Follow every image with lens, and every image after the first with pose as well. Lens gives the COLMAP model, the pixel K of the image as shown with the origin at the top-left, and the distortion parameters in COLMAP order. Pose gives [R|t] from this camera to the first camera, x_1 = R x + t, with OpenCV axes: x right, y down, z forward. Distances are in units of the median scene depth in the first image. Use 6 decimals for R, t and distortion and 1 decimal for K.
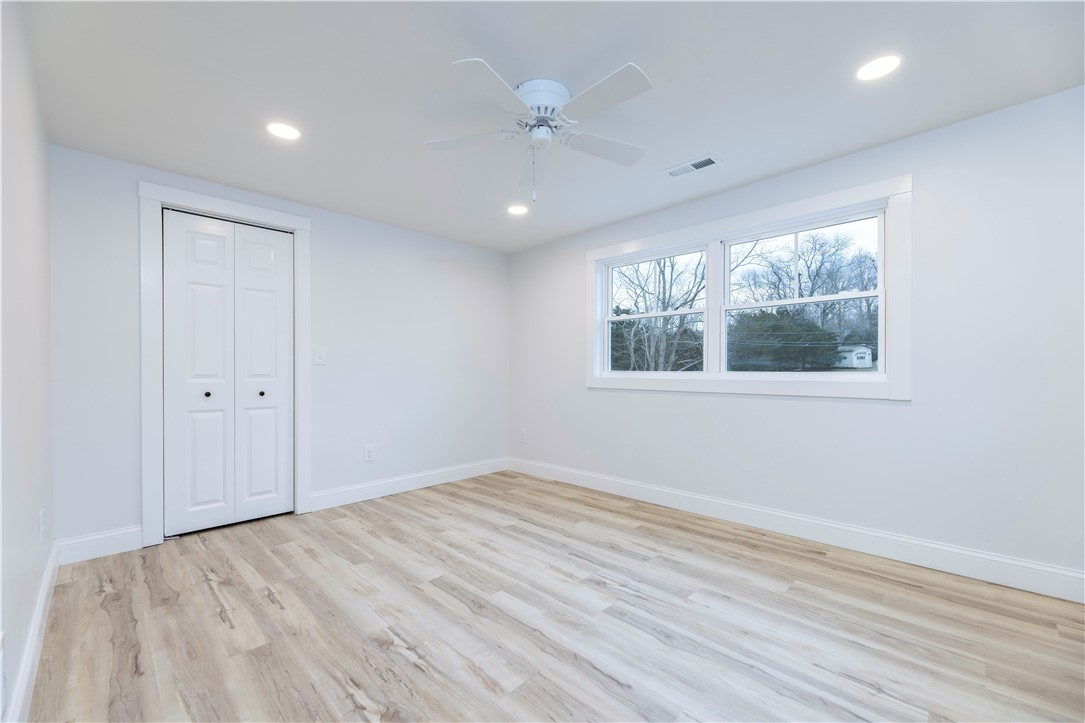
lens RADIAL K [[437.0, 0, 546.7], [0, 437.0, 369.6], [0, 0, 1]] dist [-0.000422, -0.000409]
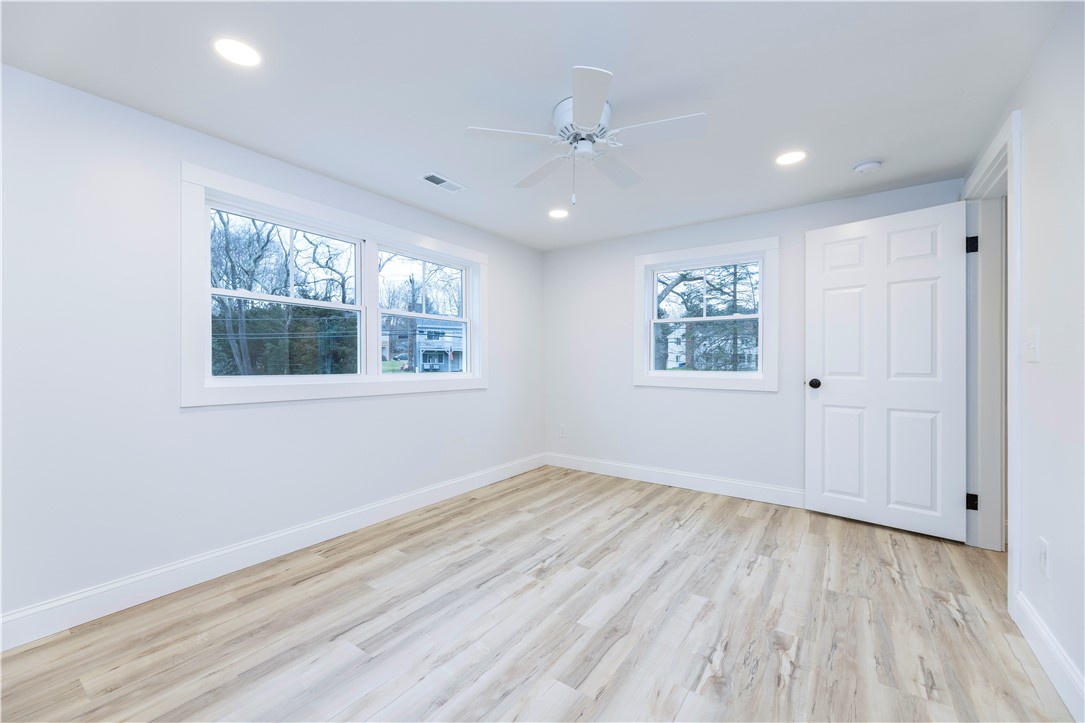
lens RADIAL K [[437.0, 0, 528.0], [0, 437.0, 354.4], [0, 0, 1]] dist [-0.000422, -0.000409]
pose [[-0.137714, 0.025448, 0.990145, -0.856820], [0.003974, 0.999676, -0.025141, -0.016484], [-0.990464, 0.000473, -0.137770, 1.059926]]
